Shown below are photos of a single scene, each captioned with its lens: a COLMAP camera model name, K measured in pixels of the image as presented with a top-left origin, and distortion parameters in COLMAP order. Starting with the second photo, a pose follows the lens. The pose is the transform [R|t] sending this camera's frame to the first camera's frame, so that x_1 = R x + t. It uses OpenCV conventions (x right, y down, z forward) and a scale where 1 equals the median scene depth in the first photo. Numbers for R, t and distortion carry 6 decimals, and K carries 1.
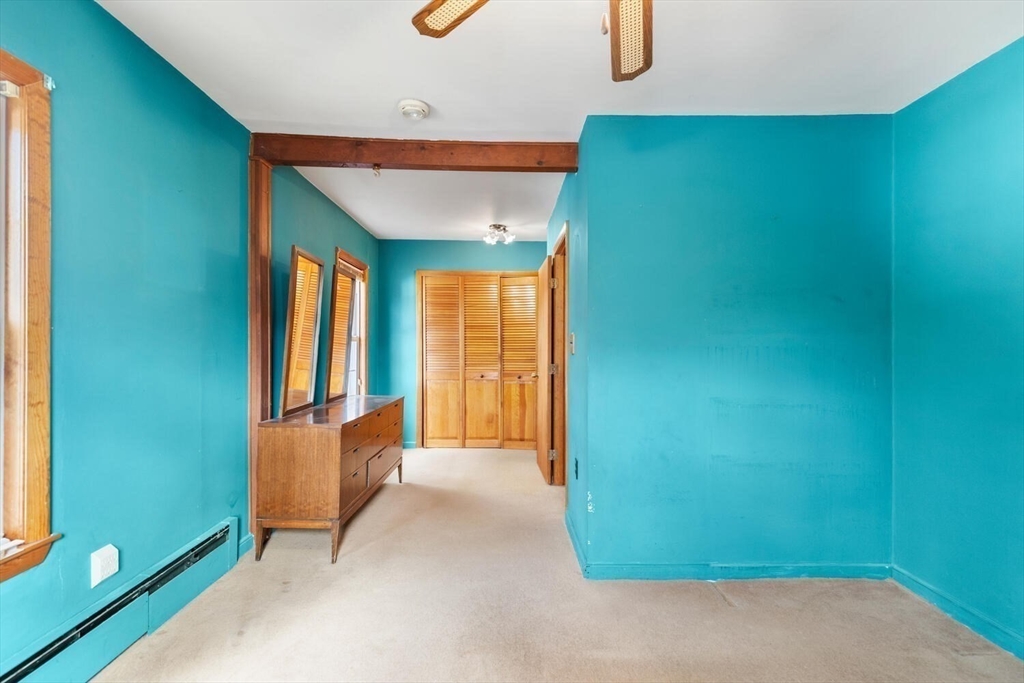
lens RADIAL K [[467.4, 0, 512.3], [0, 467.4, 345.8], [0, 0, 1]] dist [0.005332, -0.001846]
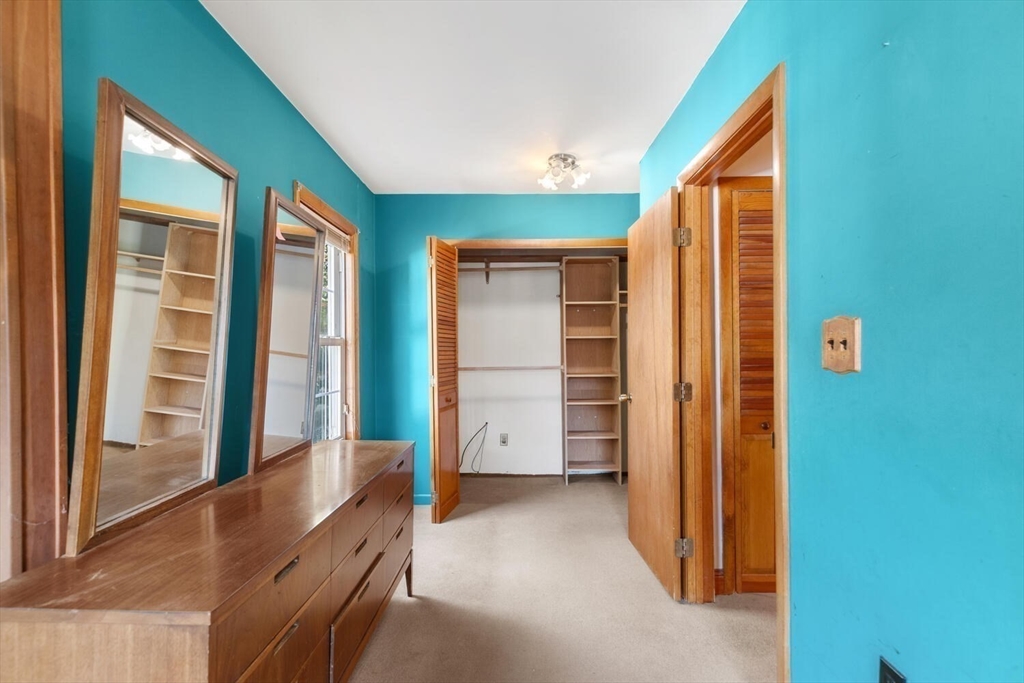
lens RADIAL K [[467.4, 0, 512.9], [0, 467.4, 350.4], [0, 0, 1]] dist [0.005332, -0.001846]
pose [[0.999674, -0.009781, -0.023576, -0.146006], [0.009792, 0.999952, 0.000341, -0.002463], [0.023572, -0.000571, 0.999722, 0.645671]]
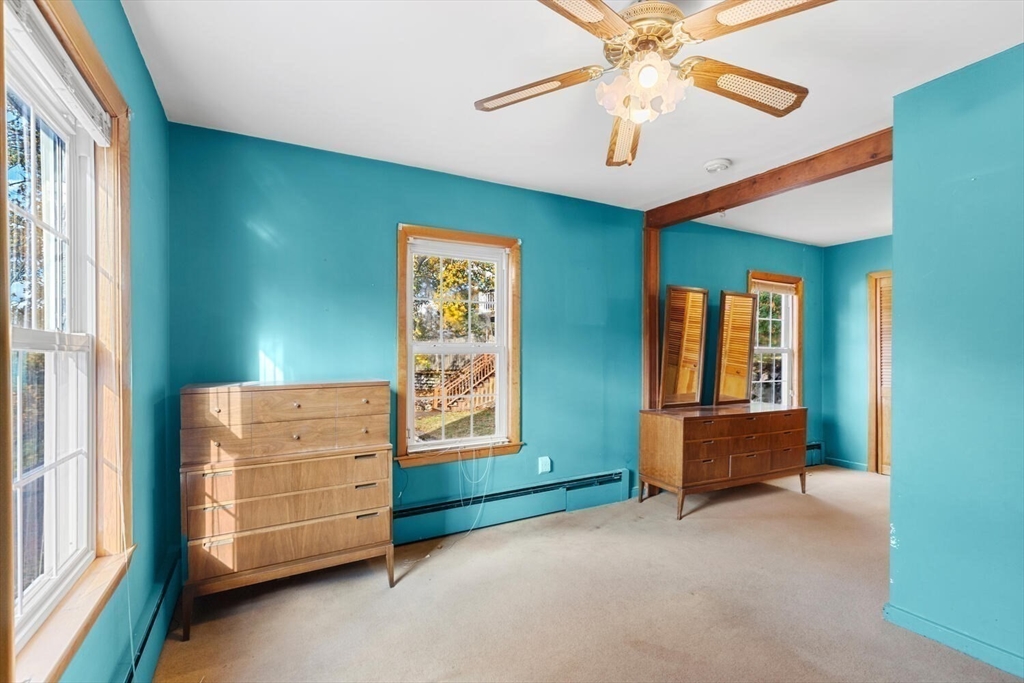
lens RADIAL K [[467.4, 0, 508.7], [0, 467.4, 357.3], [0, 0, 1]] dist [0.005332, -0.001846]
pose [[0.453577, -0.000214, -0.891217, 0.546856], [0.000385, 1.000000, -0.000044, -0.001642], [0.891217, -0.000323, 0.453577, -0.039013]]
